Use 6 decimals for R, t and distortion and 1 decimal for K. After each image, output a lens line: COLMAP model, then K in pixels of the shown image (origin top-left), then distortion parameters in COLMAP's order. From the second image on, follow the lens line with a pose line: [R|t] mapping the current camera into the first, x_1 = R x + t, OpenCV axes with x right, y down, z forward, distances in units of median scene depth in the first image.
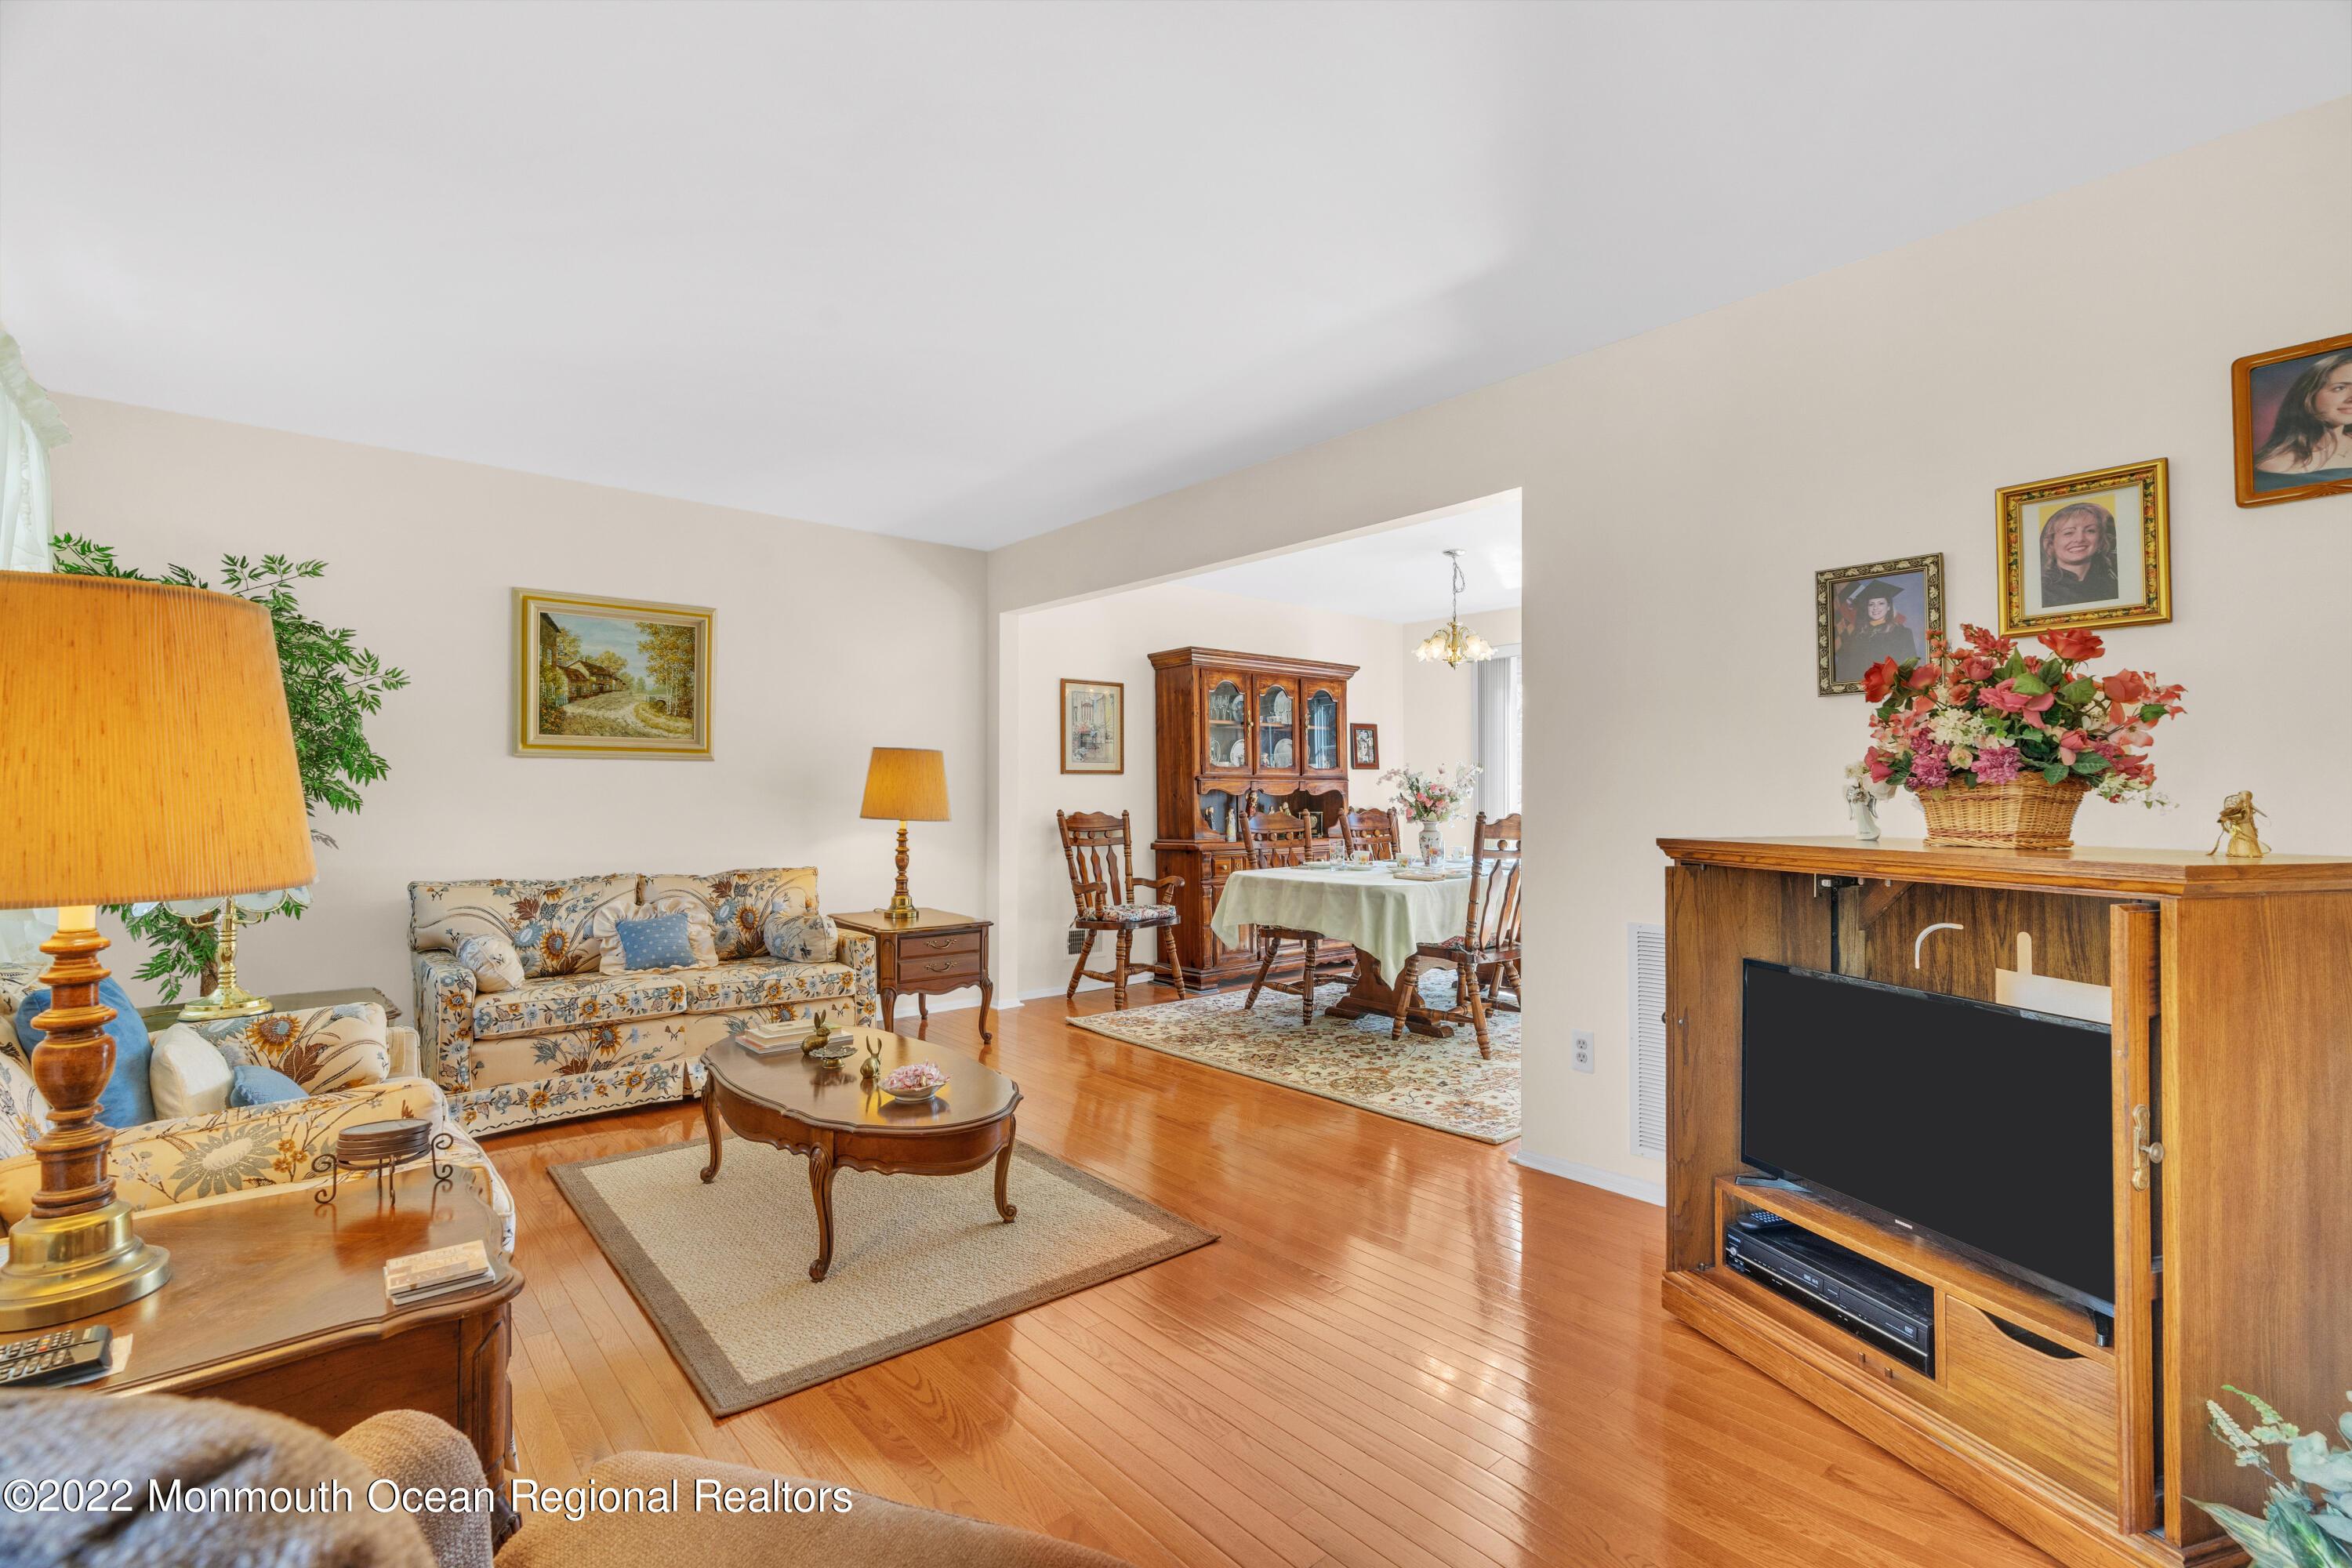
lens RADIAL K [[1048.5, 0, 1181.3], [0, 1048.5, 777.3], [0, 0, 1]] dist [-0.007219, 0.000936]
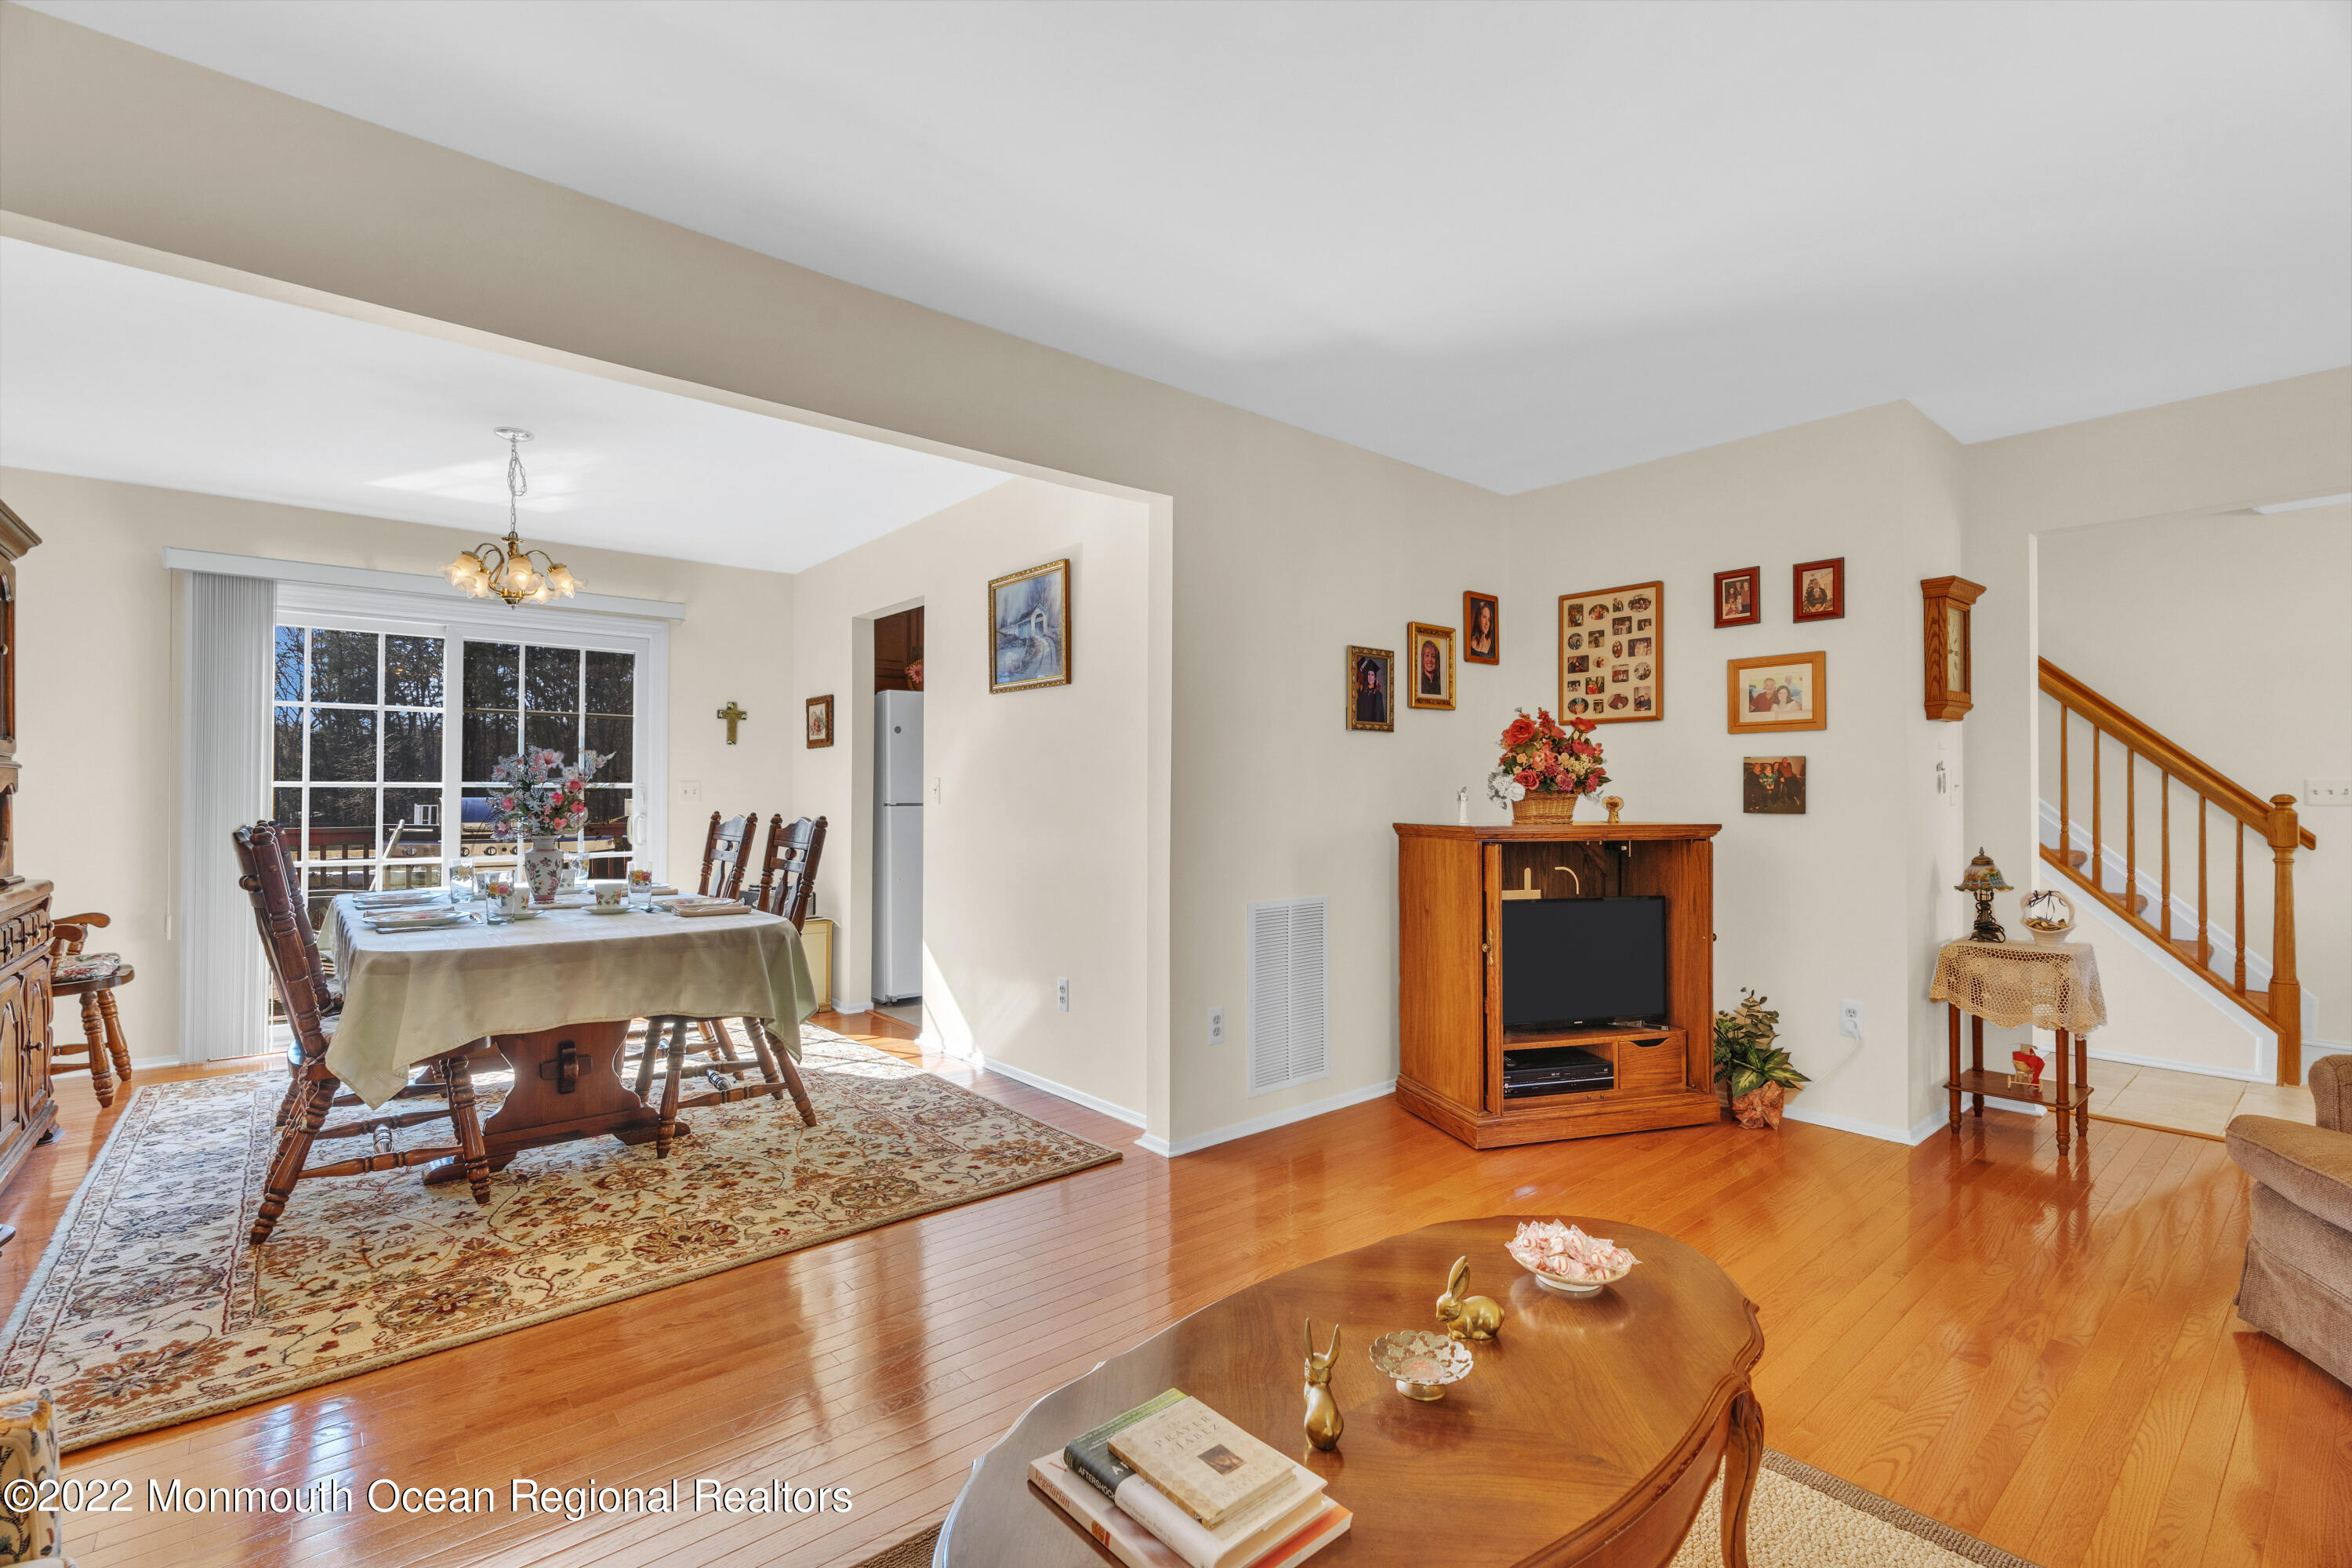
lens RADIAL K [[1048.5, 0, 1188.2], [0, 1048.5, 793.3], [0, 0, 1]] dist [-0.007219, 0.000936]
pose [[0.001627, 0.006058, 0.999980, -0.387863], [-0.018341, 0.999814, -0.006028, 0.011252], [-0.999830, -0.018331, 0.001738, 0.545816]]
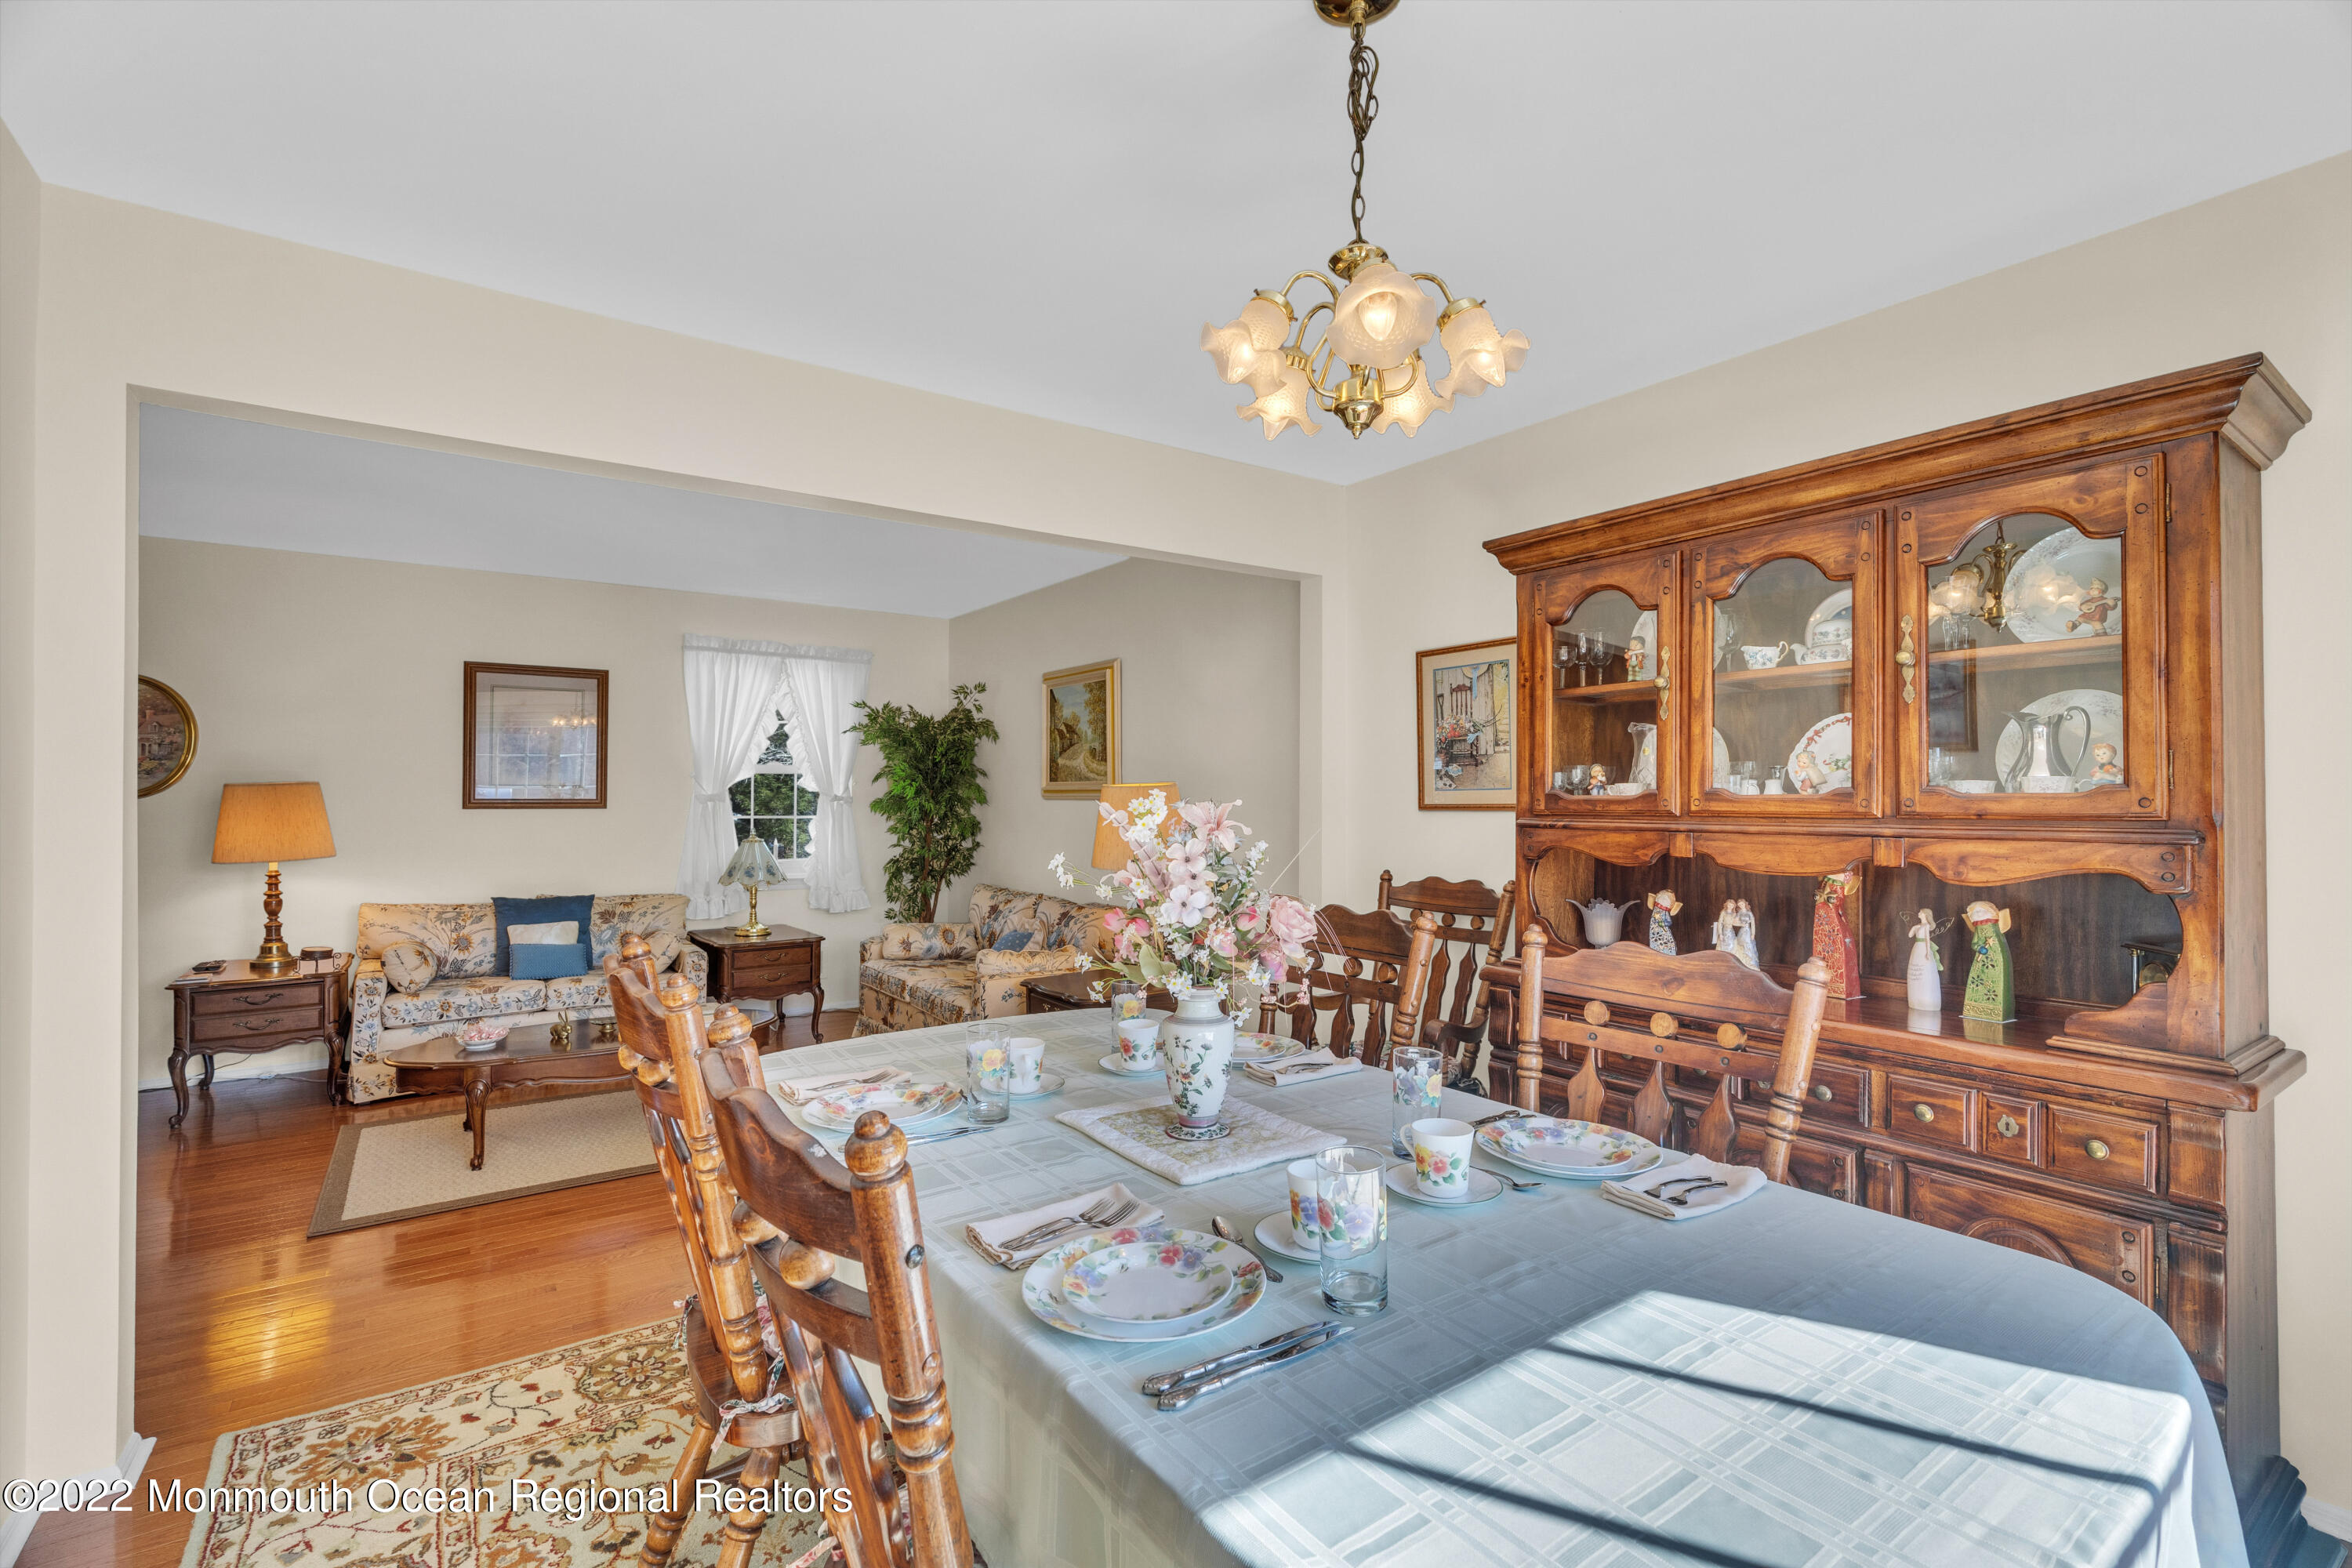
lens RADIAL K [[1048.5, 0, 1189.7], [0, 1048.5, 792.0], [0, 0, 1]] dist [-0.007219, 0.000936]
pose [[-0.081430, -0.006902, -0.996655, 0.502611], [0.014133, 0.999867, -0.008079, -0.011552], [0.996579, -0.014744, -0.081322, 0.941004]]
